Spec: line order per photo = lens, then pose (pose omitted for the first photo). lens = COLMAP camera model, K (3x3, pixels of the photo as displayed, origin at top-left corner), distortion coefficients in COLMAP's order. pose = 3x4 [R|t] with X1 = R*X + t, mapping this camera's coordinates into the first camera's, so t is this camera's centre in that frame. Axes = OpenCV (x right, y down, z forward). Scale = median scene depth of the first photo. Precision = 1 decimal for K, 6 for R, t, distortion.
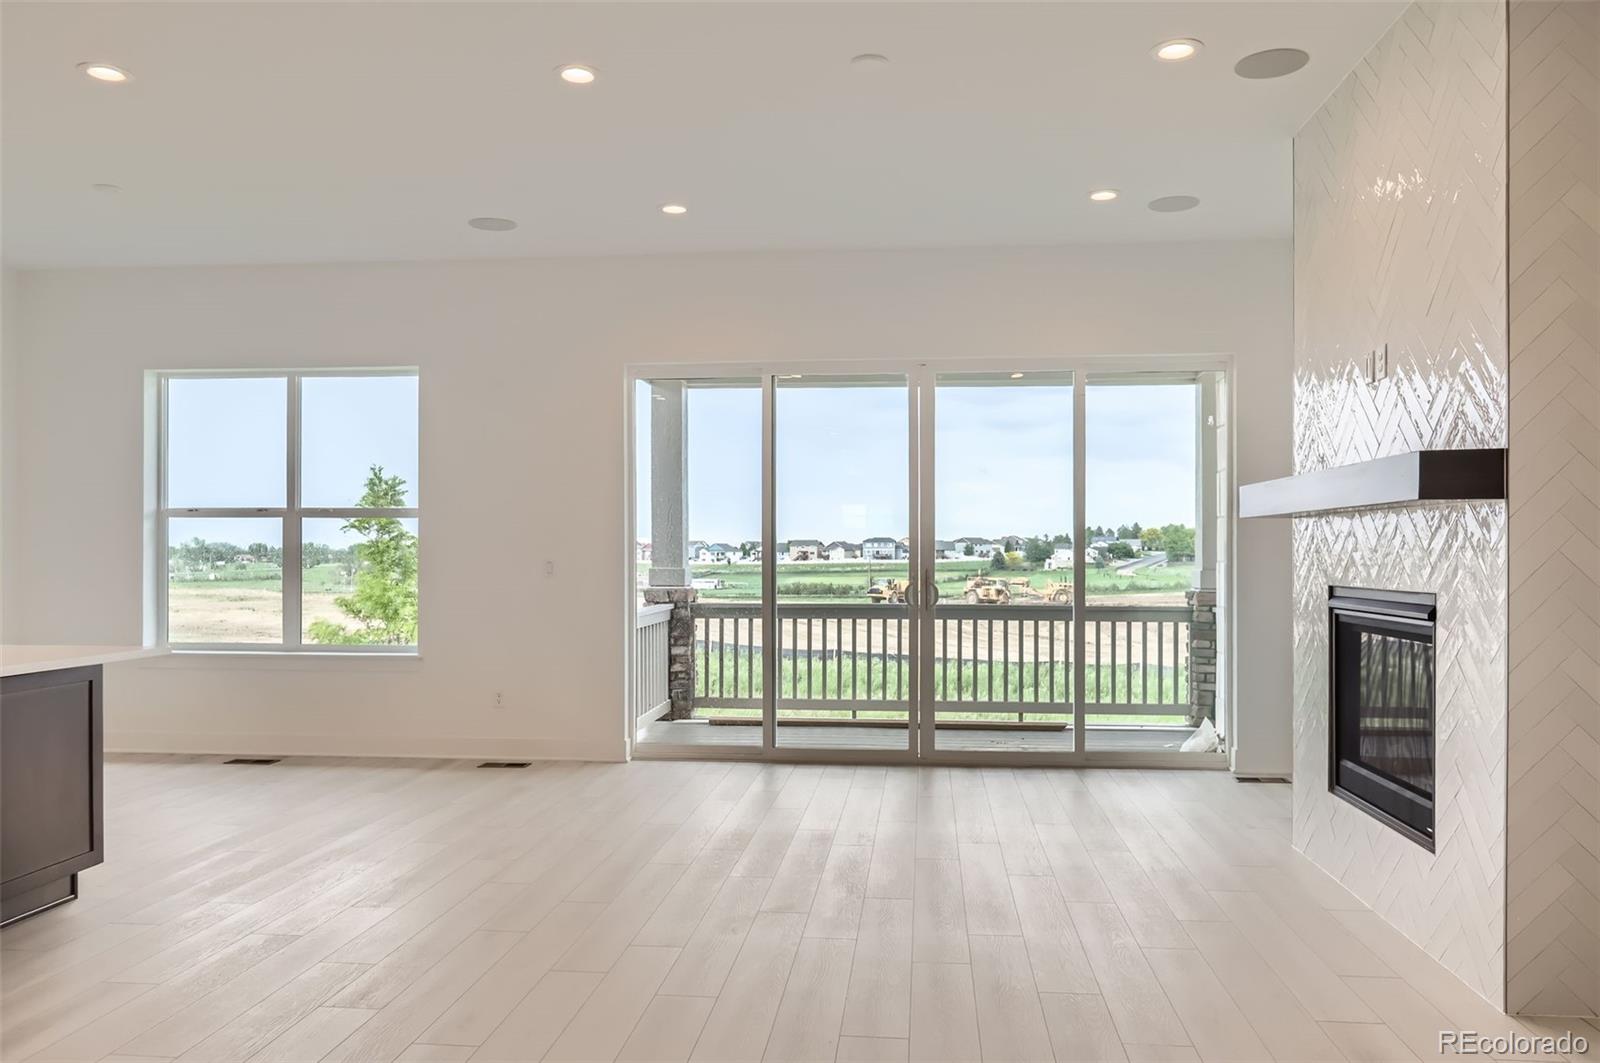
lens RADIAL K [[1143.8, 0, 790.5], [0, 1143.8, 559.2], [0, 0, 1]] dist [0.000236, -0.001798]
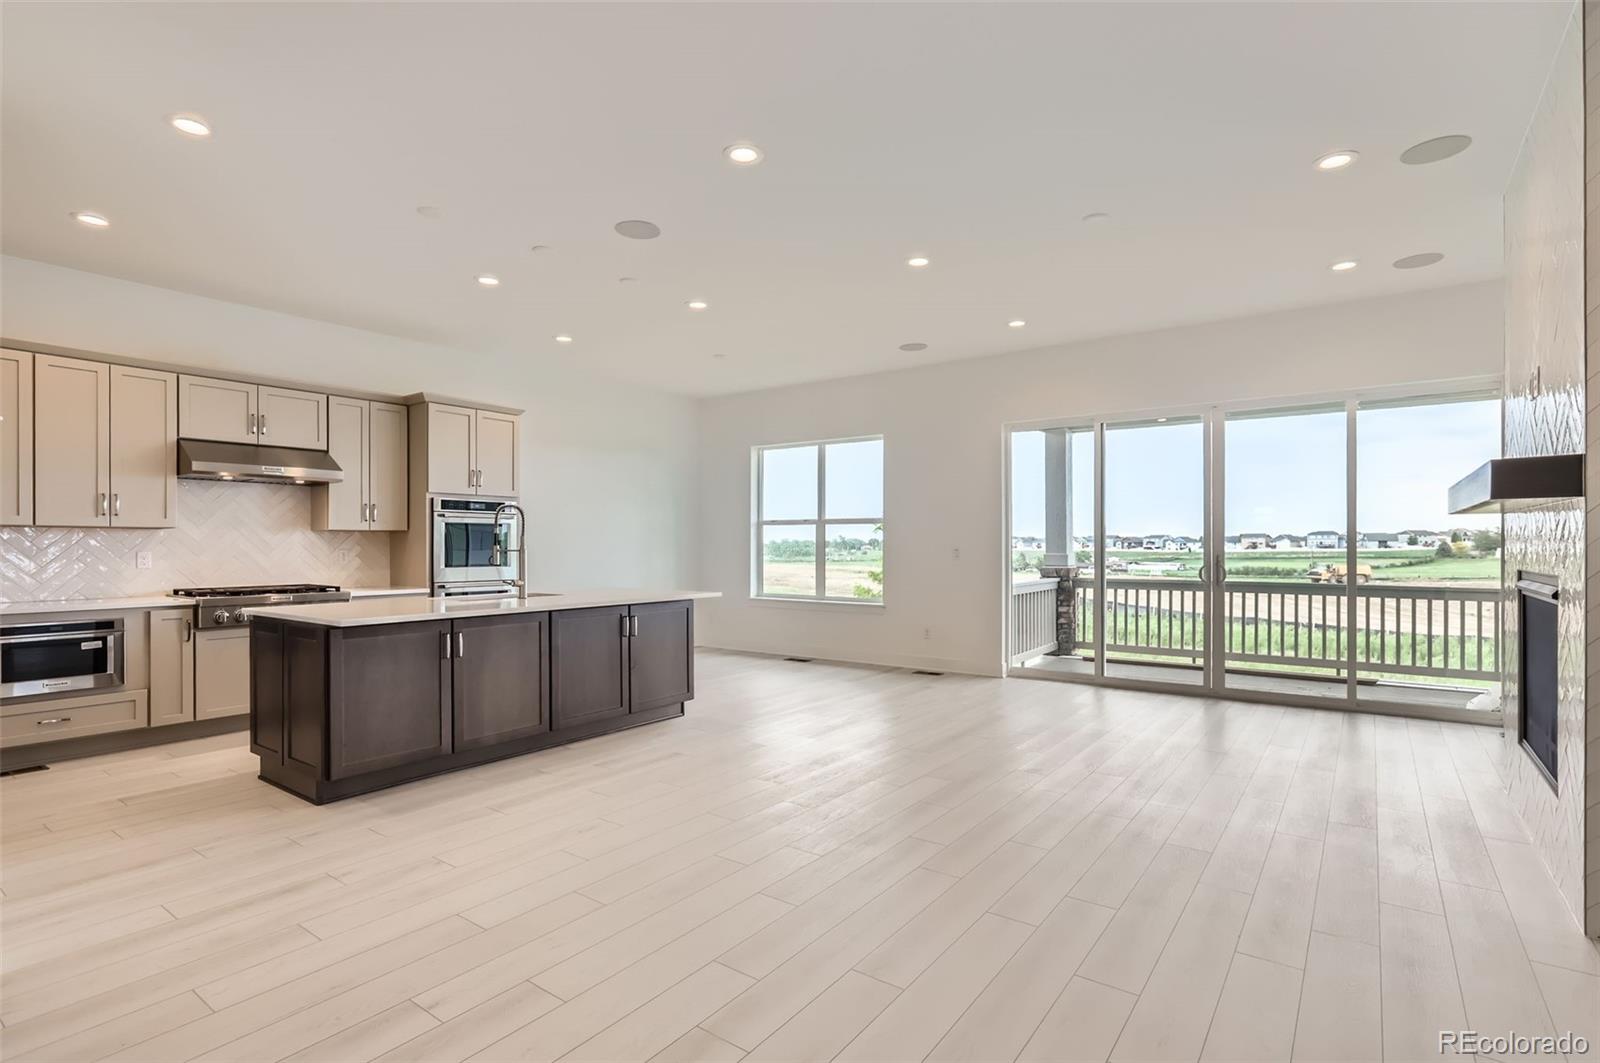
lens RADIAL K [[760.0, 0, 806.3], [0, 760.0, 548.0], [0, 0, 1]] dist [0.001143, 0.000493]
pose [[0.866889, 0.000217, -0.498501, 0.139171], [-0.000314, 1.000000, -0.000111, 0.000141], [0.498500, 0.000252, 0.866889, -0.034662]]
